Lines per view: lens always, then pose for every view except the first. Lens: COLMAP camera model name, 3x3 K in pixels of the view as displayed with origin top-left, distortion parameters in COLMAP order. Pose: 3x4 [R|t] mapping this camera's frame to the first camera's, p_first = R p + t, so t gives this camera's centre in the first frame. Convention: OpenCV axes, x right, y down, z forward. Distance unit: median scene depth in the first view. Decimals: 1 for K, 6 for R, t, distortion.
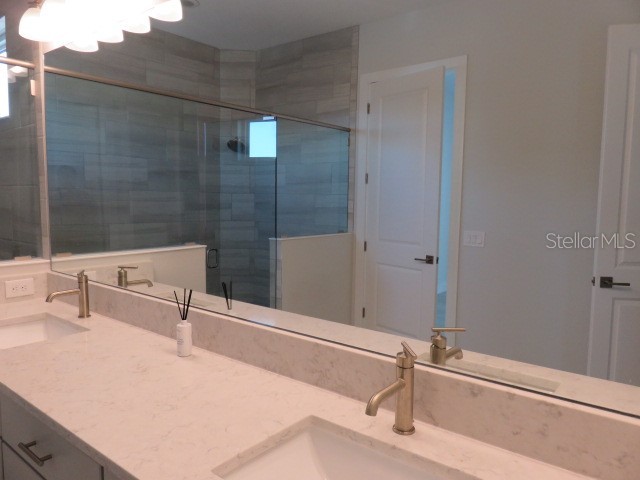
lens RADIAL K [[476.9, 0, 319.2], [0, 476.9, 240.3], [0, 0, 1]] dist [-0.005989, -0.007574]
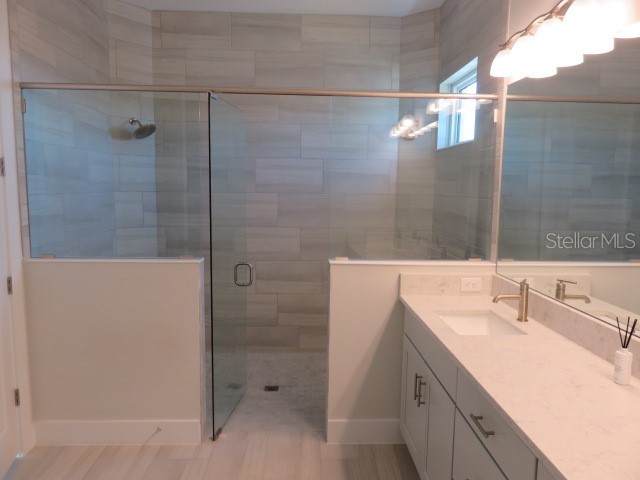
lens RADIAL K [[476.9, 0, 319.2], [0, 476.9, 240.3], [0, 0, 1]] dist [-0.005989, -0.007574]
pose [[0.660528, 0.083868, -0.746102, 0.011022], [-0.076487, 0.996088, 0.044254, -0.038434], [0.746895, 0.027837, 0.664359, -0.103205]]
